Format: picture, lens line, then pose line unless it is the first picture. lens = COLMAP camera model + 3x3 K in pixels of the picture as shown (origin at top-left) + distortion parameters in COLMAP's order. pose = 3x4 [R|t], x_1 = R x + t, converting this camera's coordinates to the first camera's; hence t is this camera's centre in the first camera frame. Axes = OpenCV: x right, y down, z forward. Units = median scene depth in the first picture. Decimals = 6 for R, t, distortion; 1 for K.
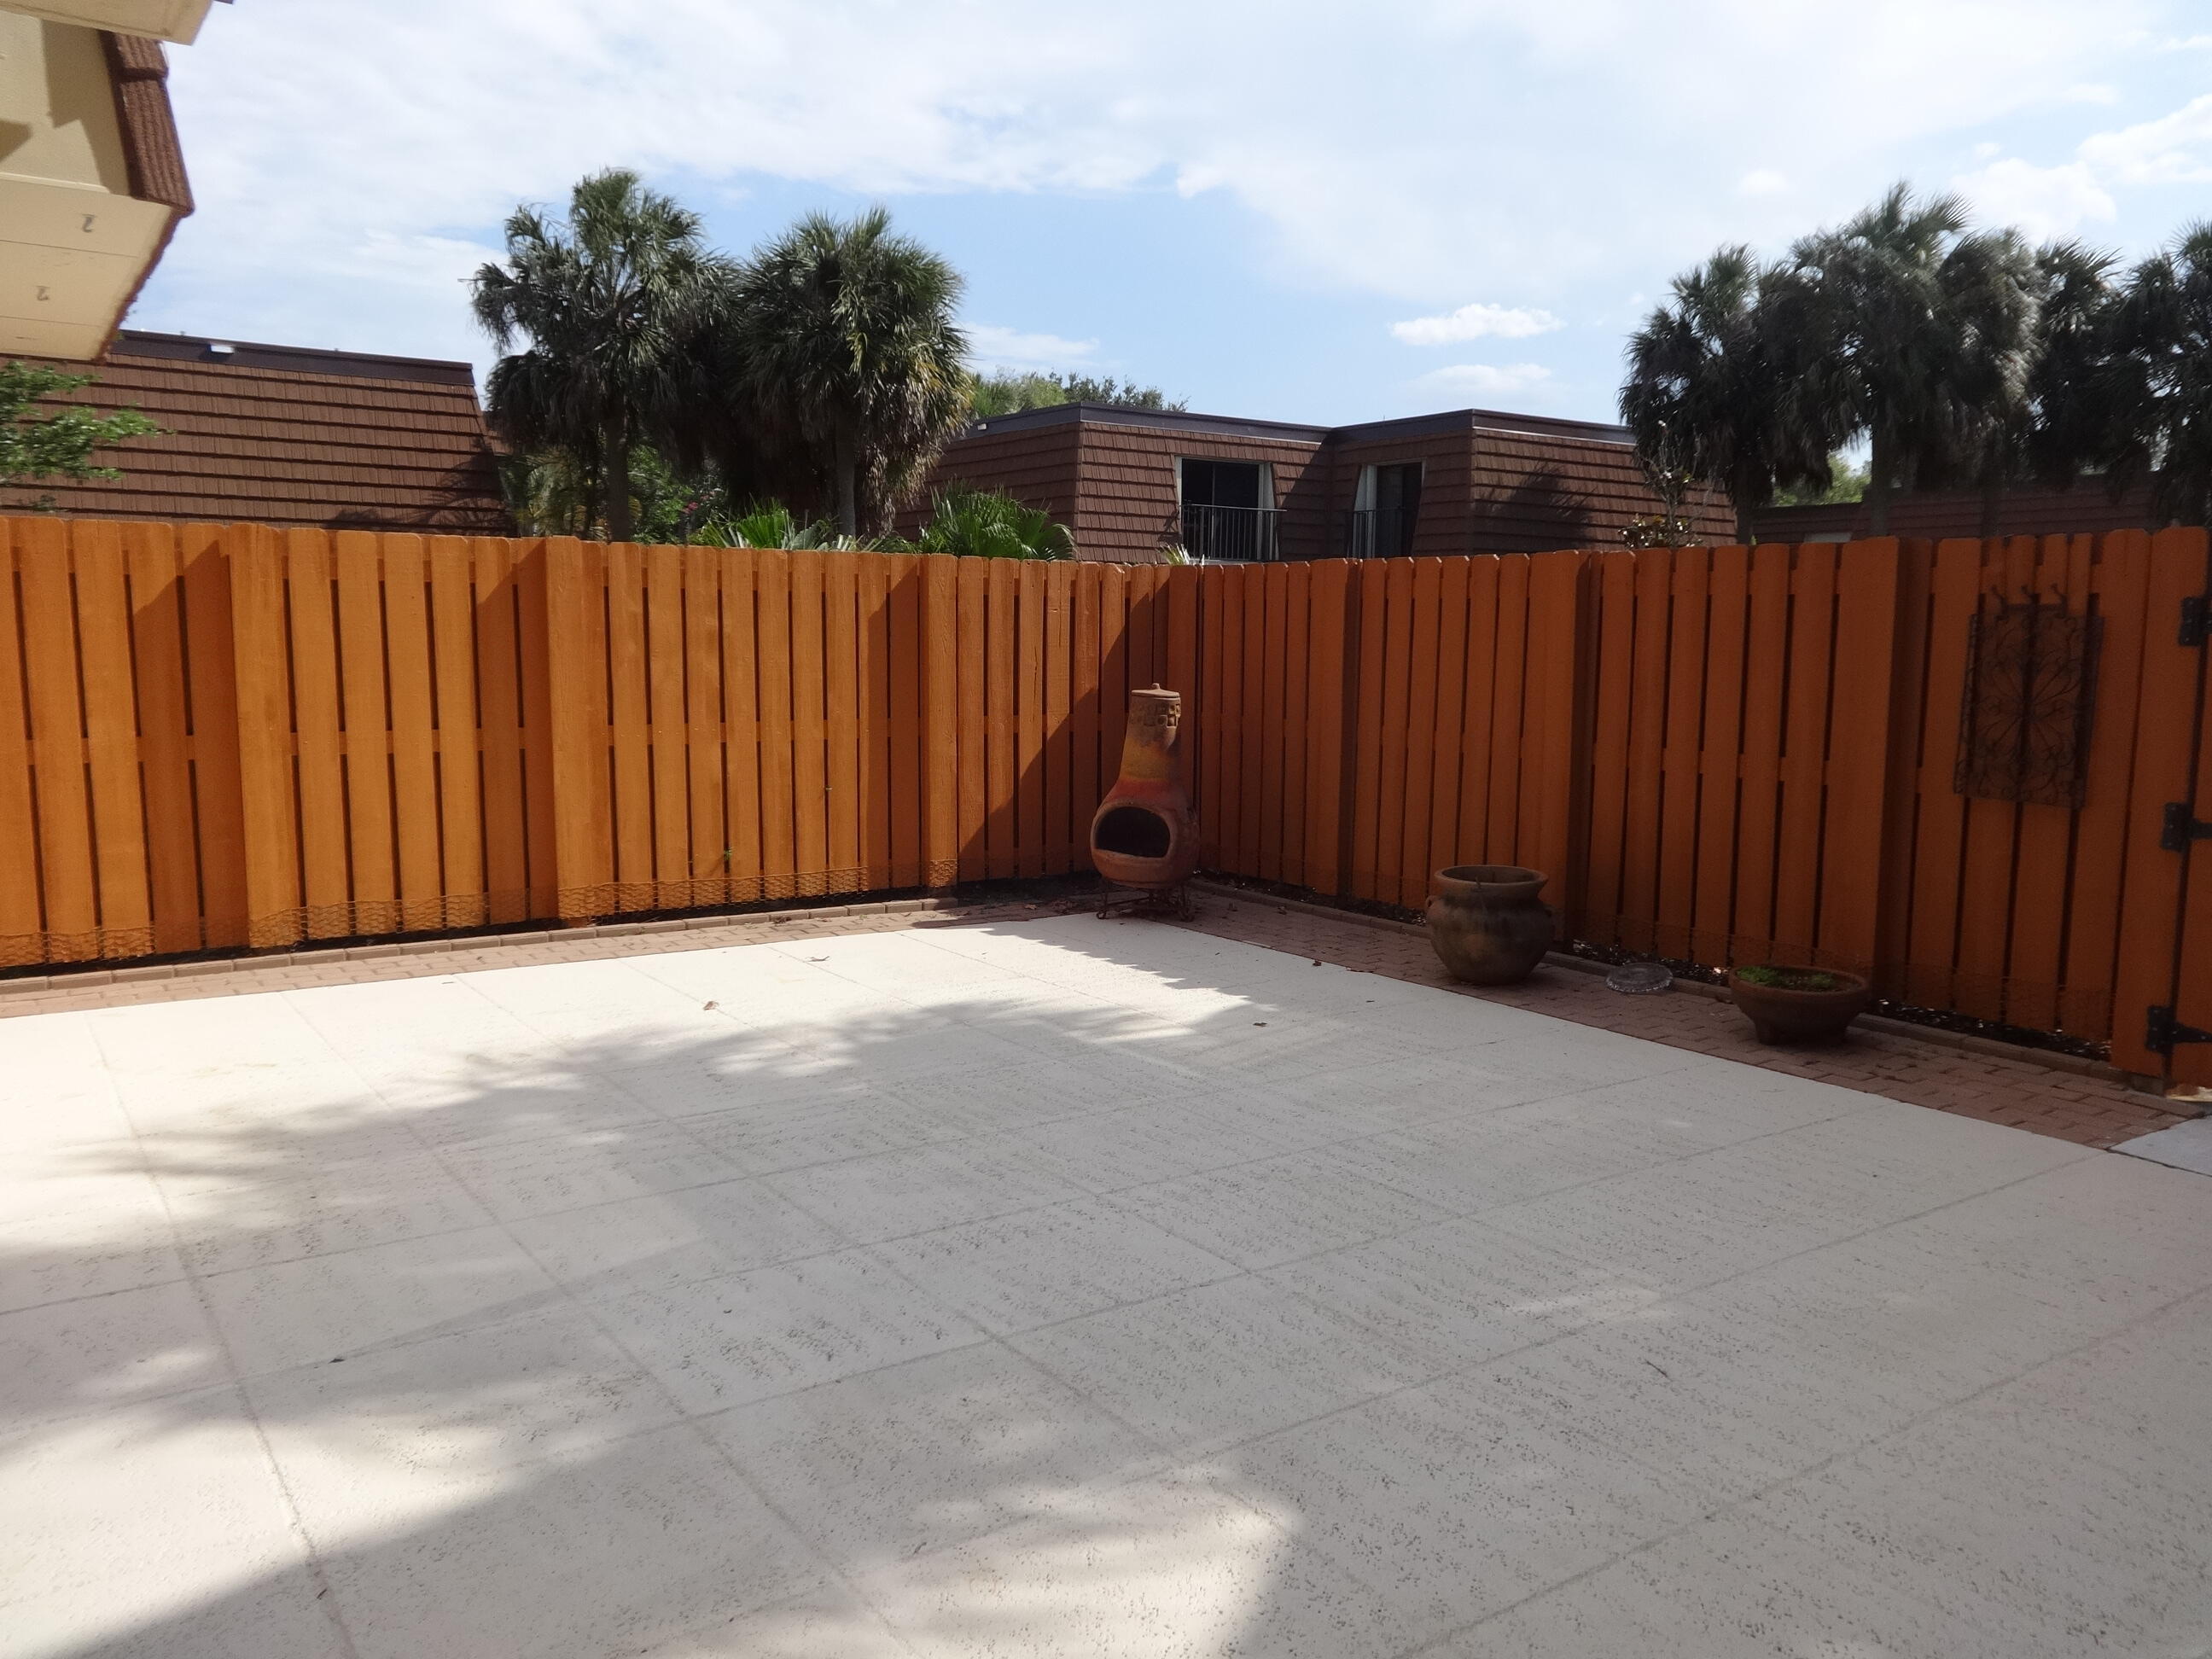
lens RADIAL K [[1671.5, 0, 1103.7], [0, 1671.5, 812.7], [0, 0, 1]] dist [0.005970, 0.002175]
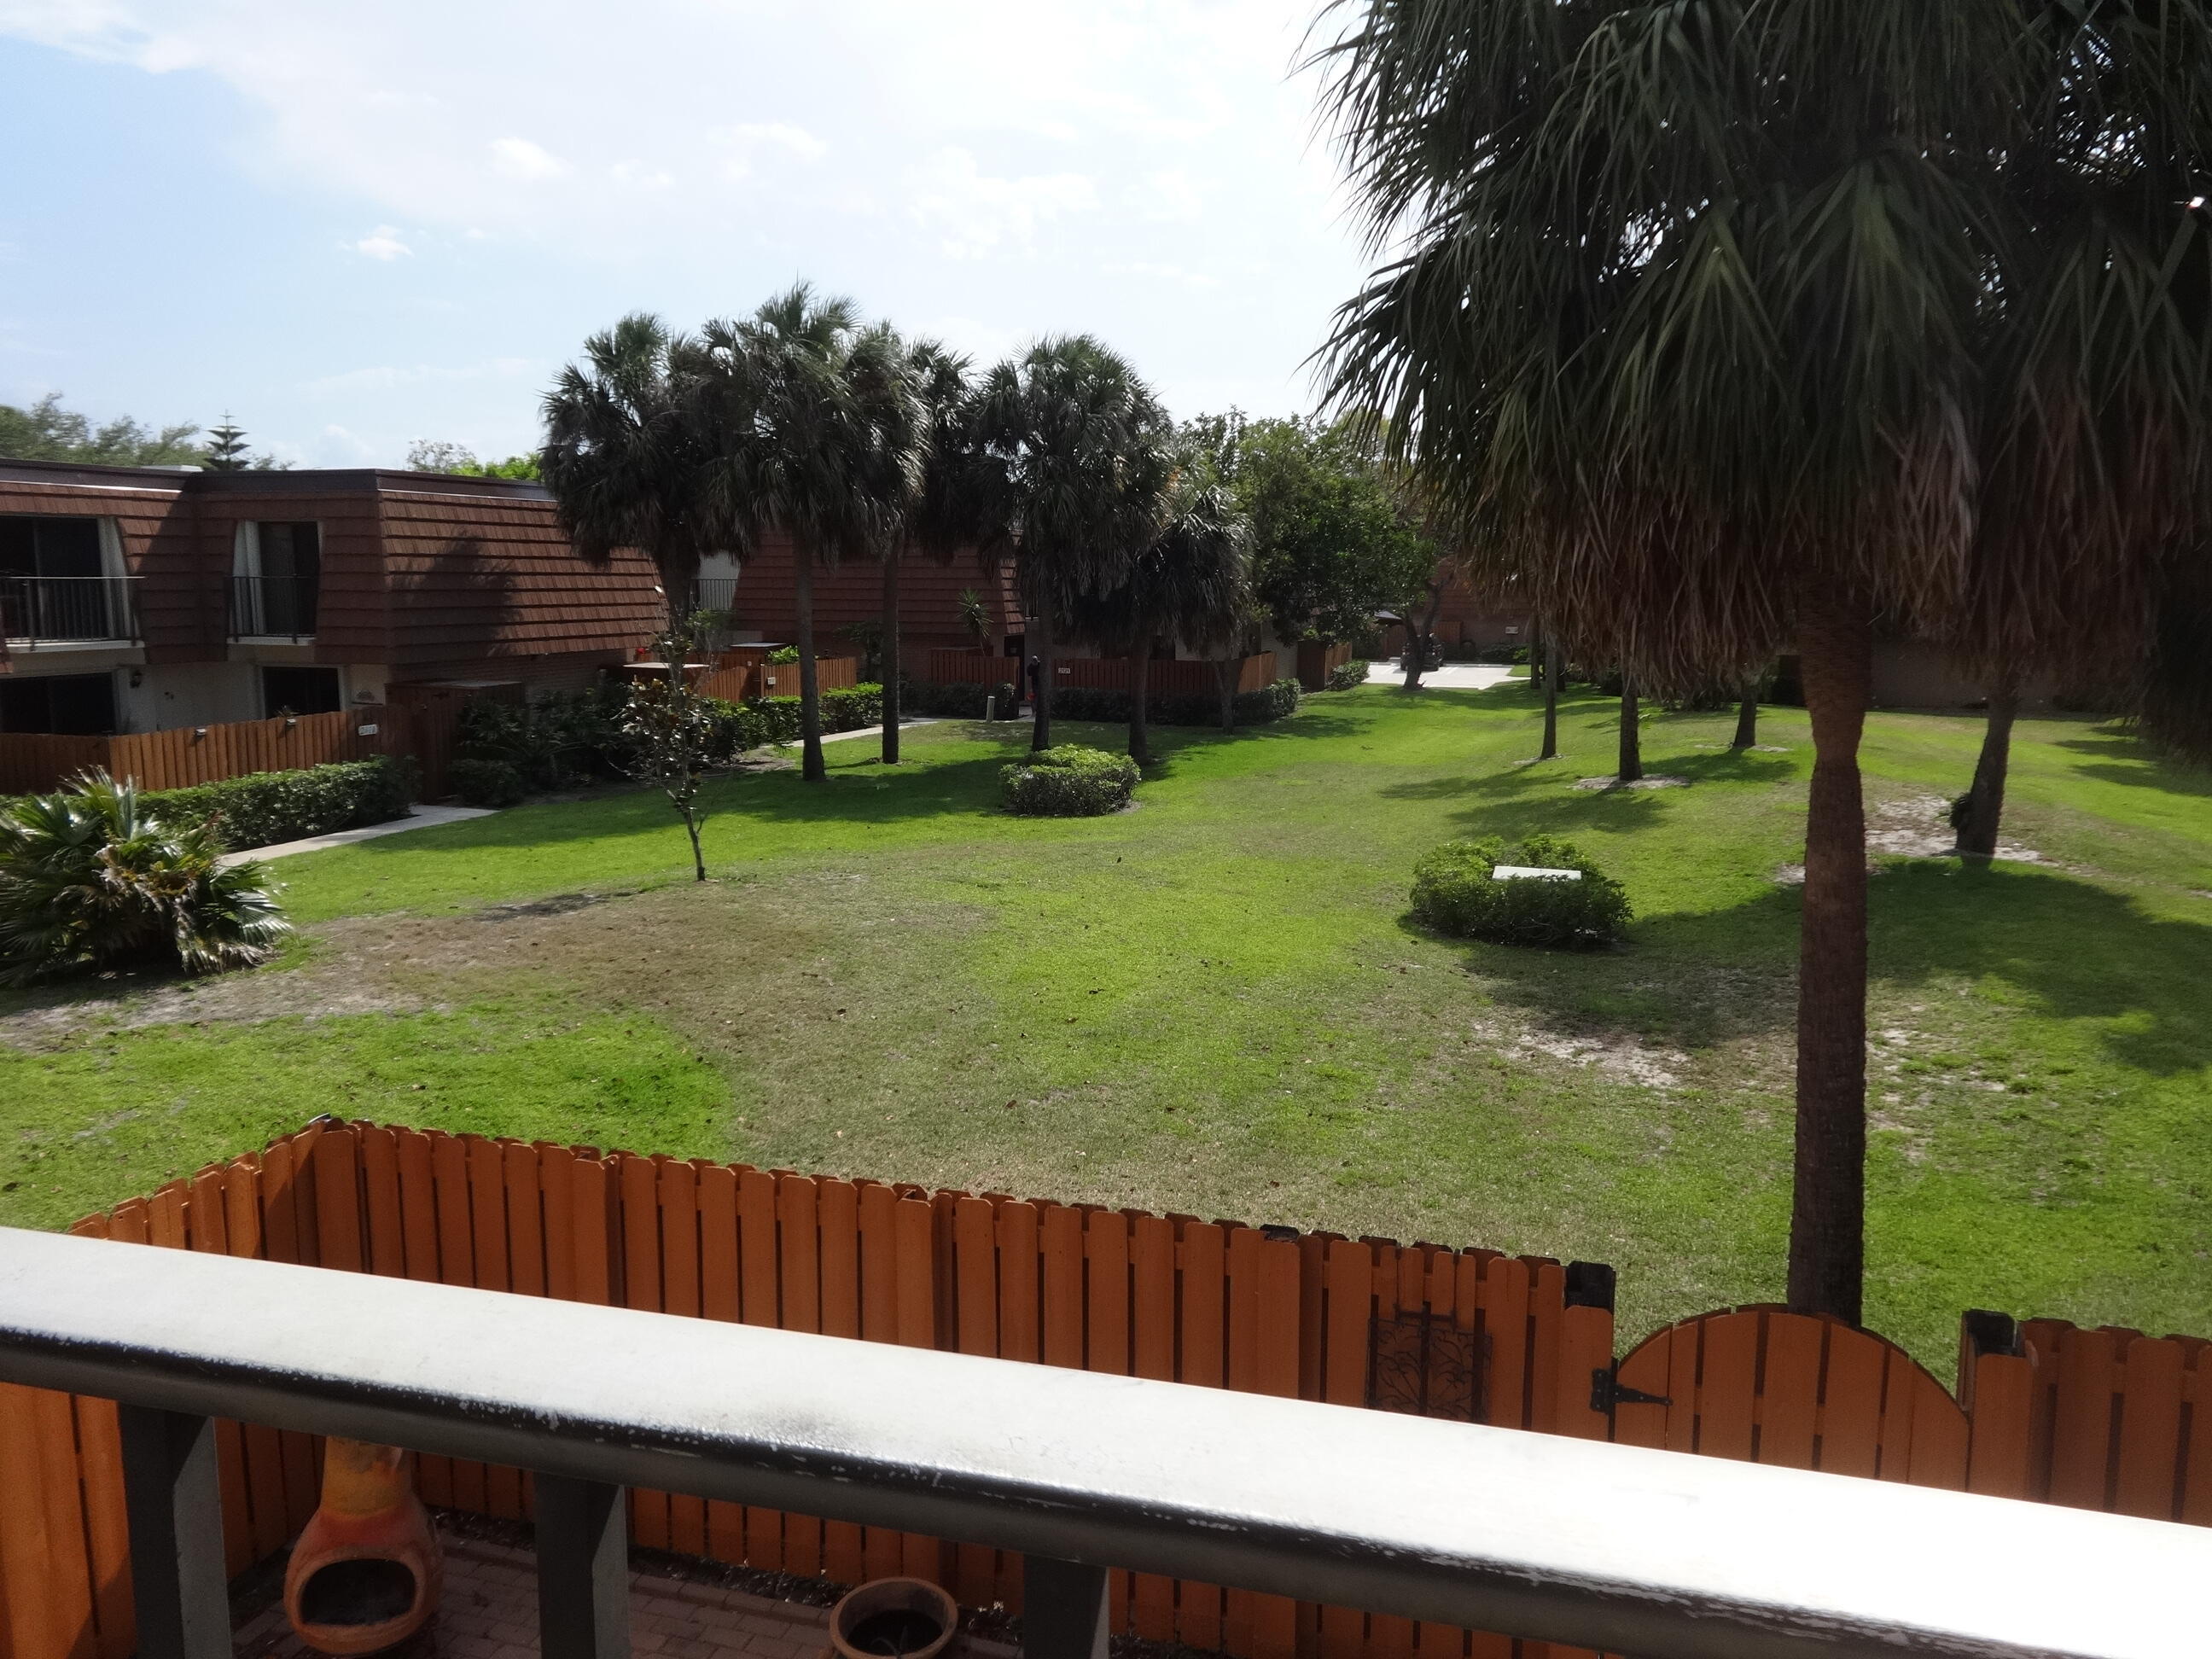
lens RADIAL K [[1671.5, 0, 1116.2], [0, 1671.5, 822.8], [0, 0, 1]] dist [0.005970, 0.002175]
pose [[0.784001, -0.098312, 0.612925, -0.037327], [0.069557, 0.995074, 0.070636, -0.093988], [-0.616850, -0.012745, 0.786977, 0.055388]]
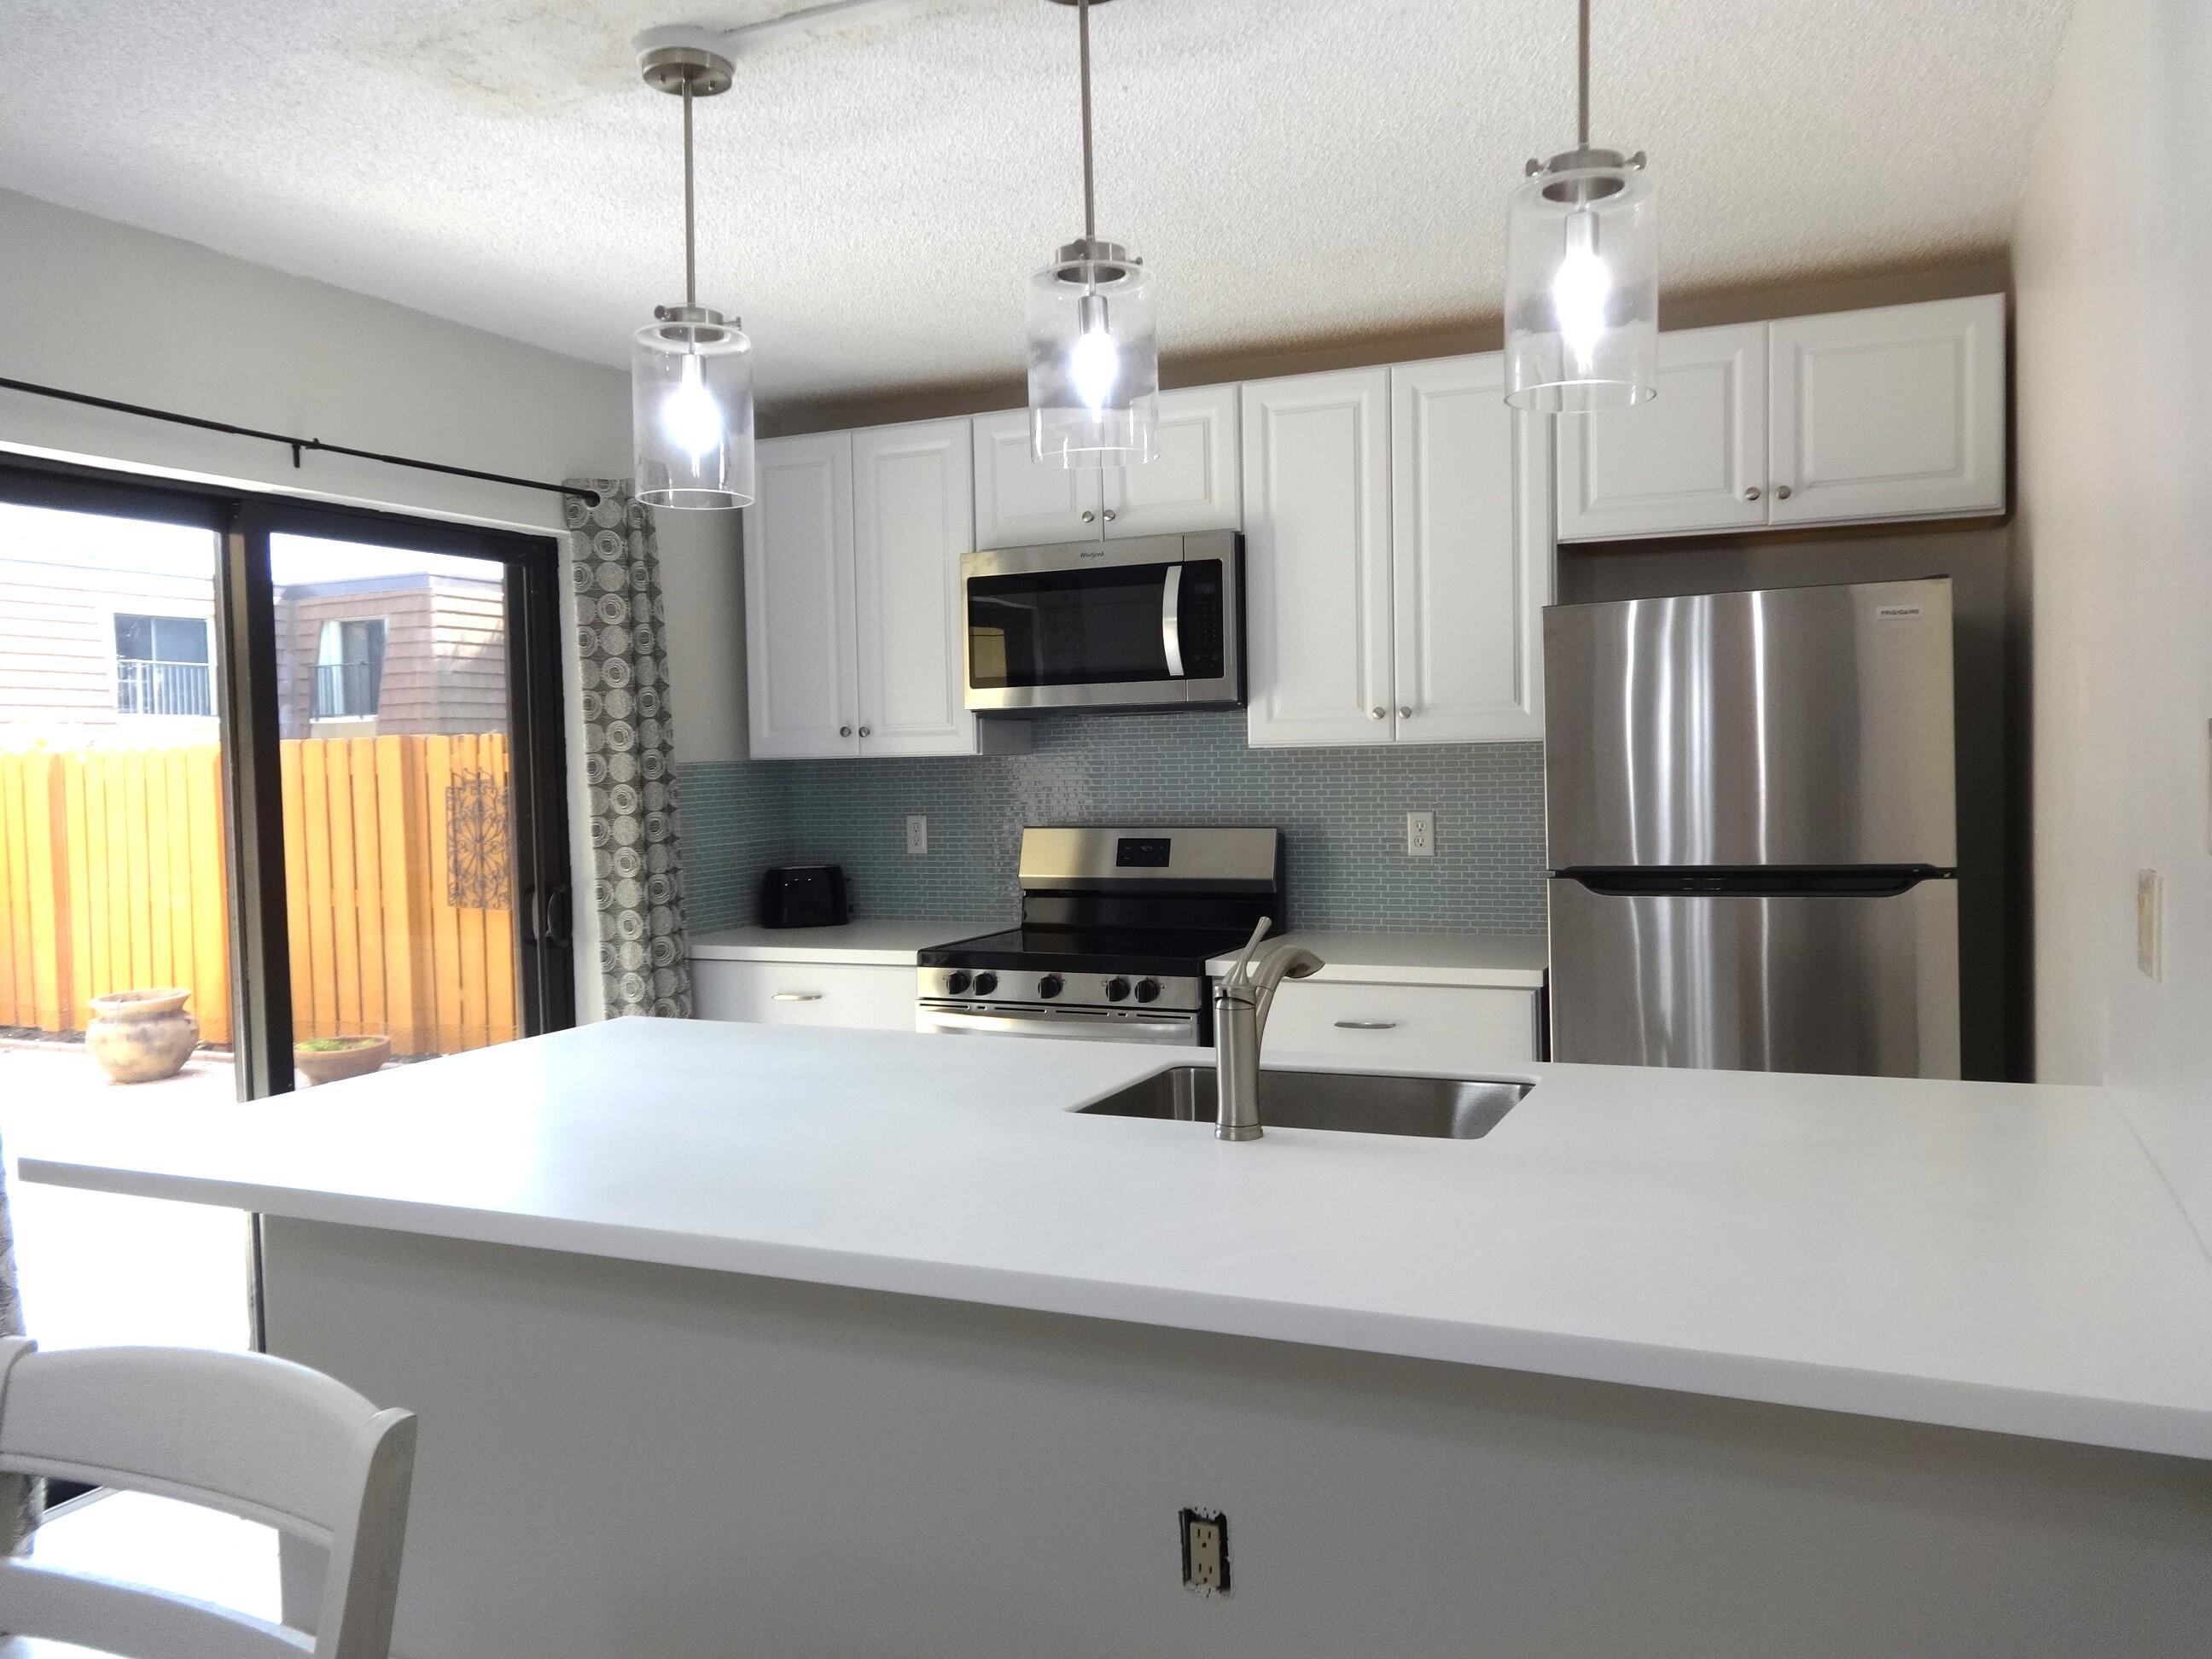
lens RADIAL K [[1671.5, 0, 1115.3], [0, 1671.5, 815.2], [0, 0, 1]] dist [0.005970, 0.002175]
pose [[0.859335, -0.051307, 0.508833, 0.050384], [0.091337, 0.994355, -0.053989, 0.008018], [-0.503191, 0.092870, 0.859170, -0.110337]]
